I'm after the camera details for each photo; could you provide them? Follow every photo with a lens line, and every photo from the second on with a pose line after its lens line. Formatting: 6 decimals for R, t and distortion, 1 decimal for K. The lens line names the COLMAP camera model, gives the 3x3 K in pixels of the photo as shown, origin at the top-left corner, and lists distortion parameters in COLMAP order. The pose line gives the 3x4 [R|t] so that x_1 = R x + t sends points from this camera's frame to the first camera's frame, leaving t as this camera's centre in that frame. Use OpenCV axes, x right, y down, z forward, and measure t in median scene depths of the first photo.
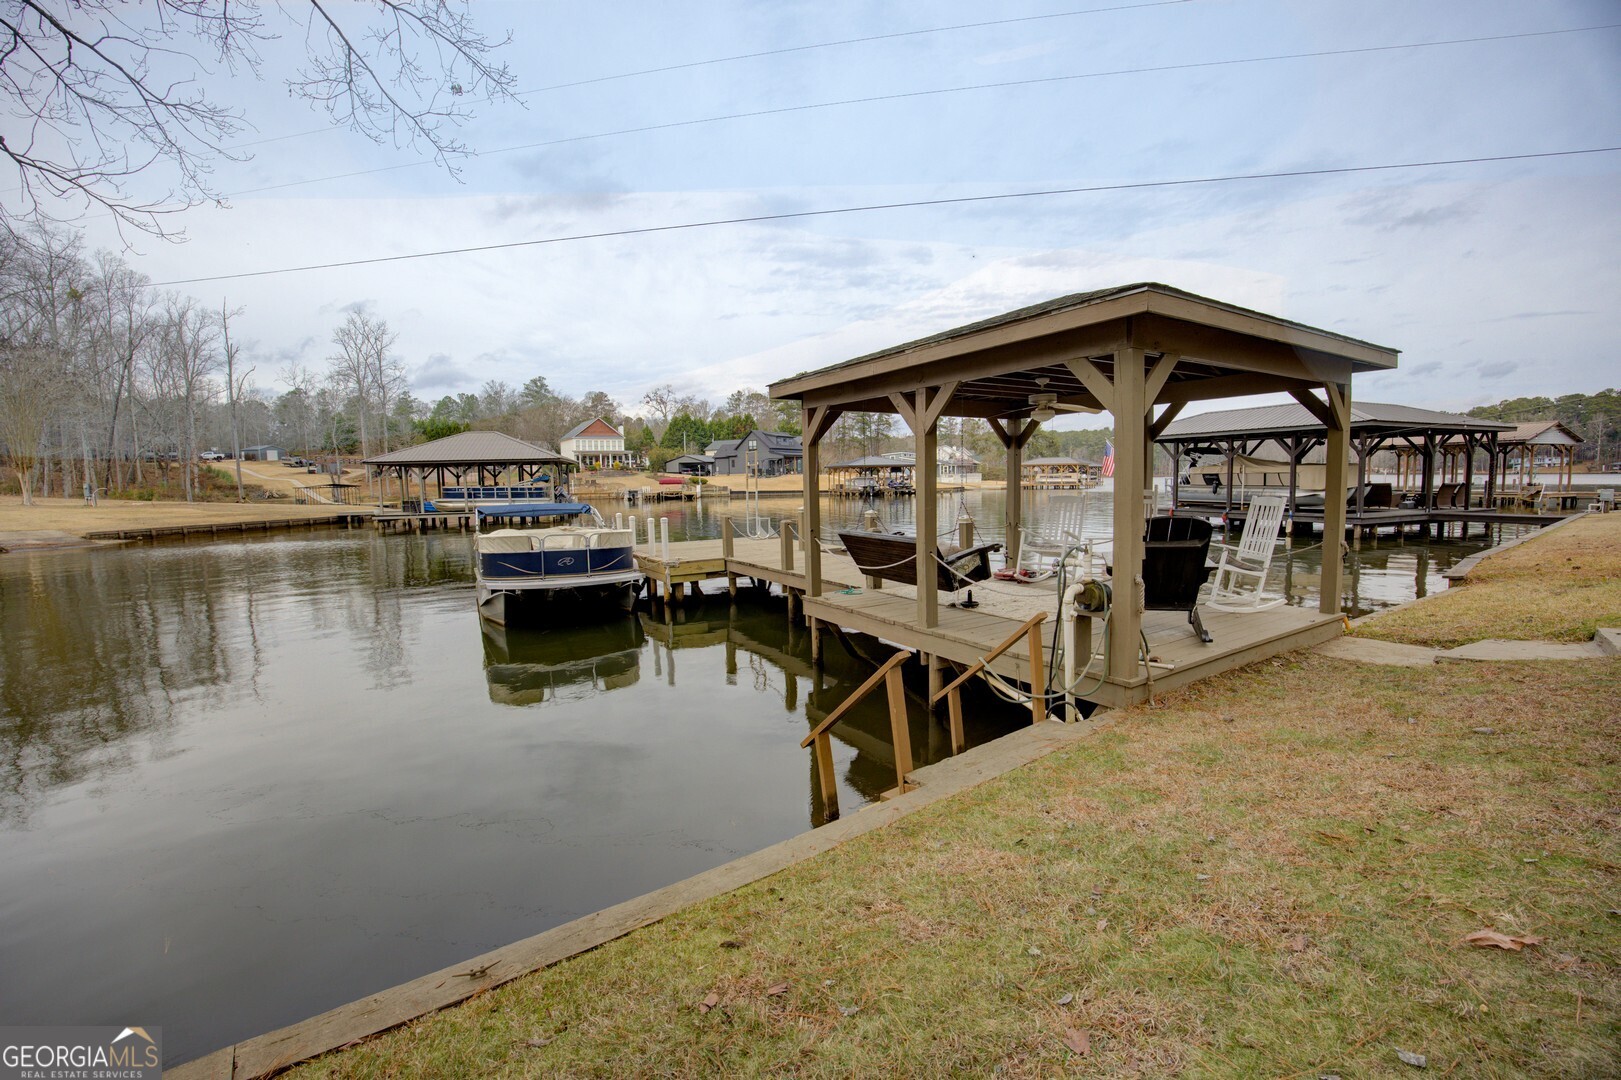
lens RADIAL K [[684.5, 0, 814.4], [0, 684.5, 540.5], [0, 0, 1]] dist [-0.058919, 0.010201]
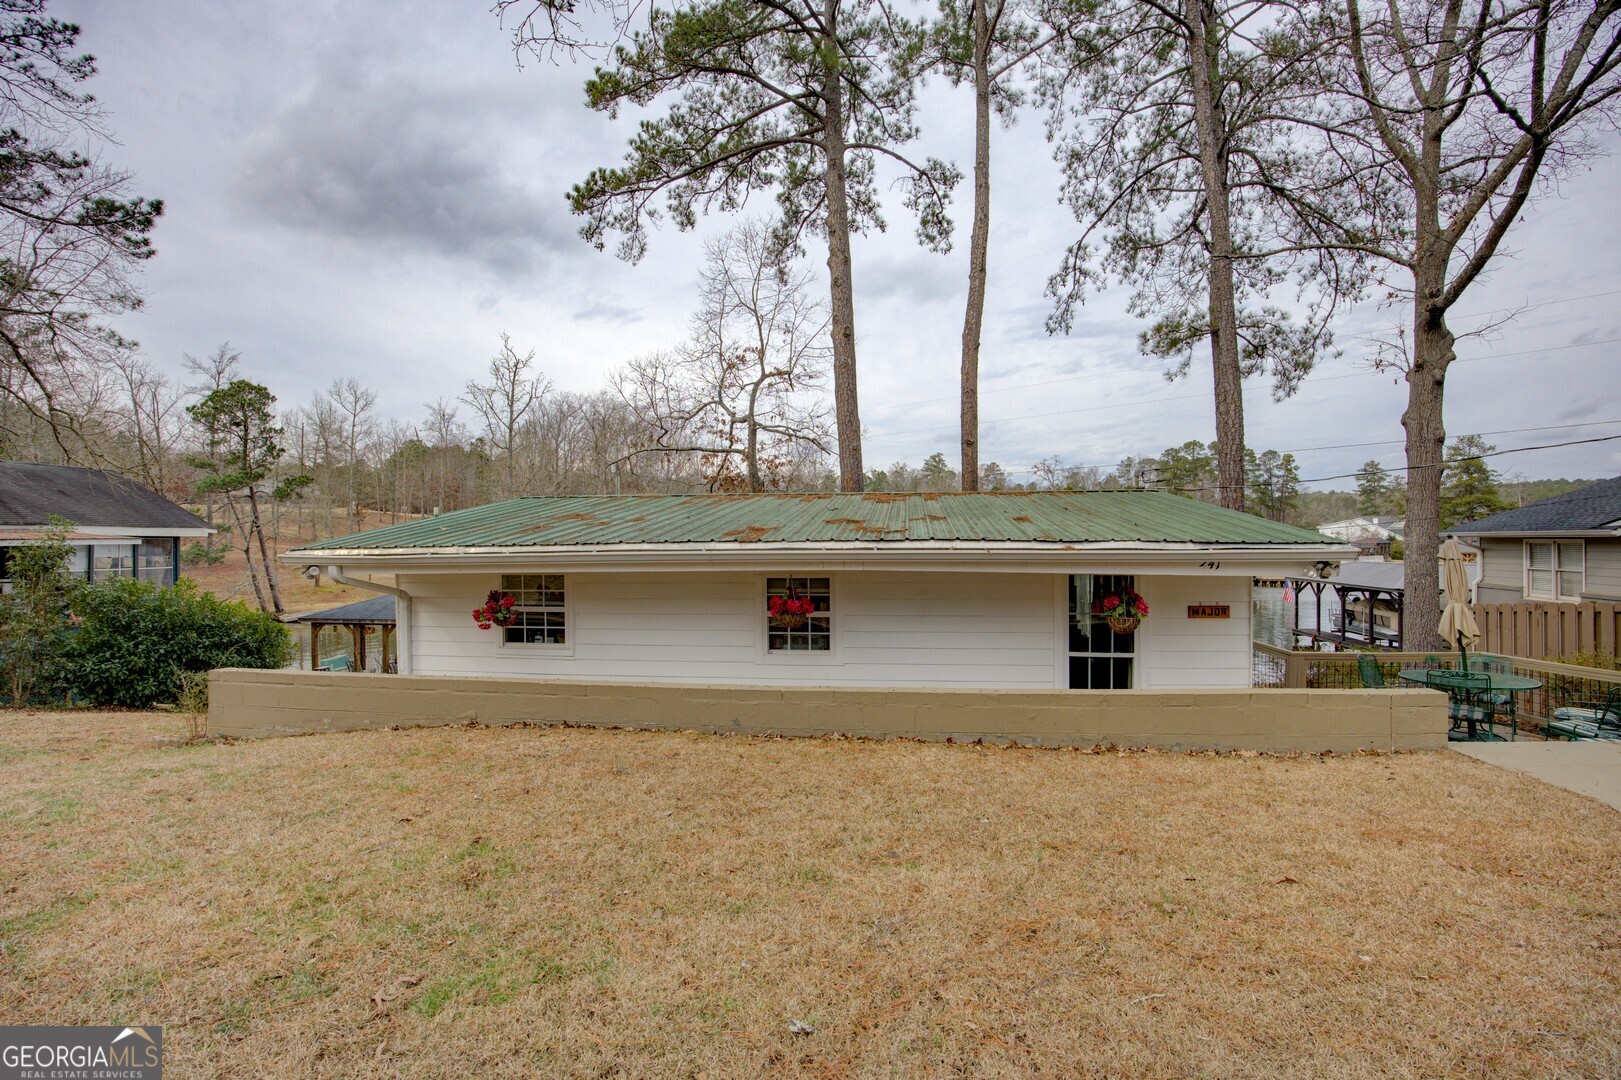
lens RADIAL K [[684.5, 0, 814.4], [0, 684.5, 540.5], [0, 0, 1]] dist [-0.058919, 0.010201]
pose [[0.843954, 0.014505, -0.536219, 0.105890], [-0.059710, 0.995962, -0.067037, -0.021338], [0.533082, 0.088594, 0.841412, -0.191360]]
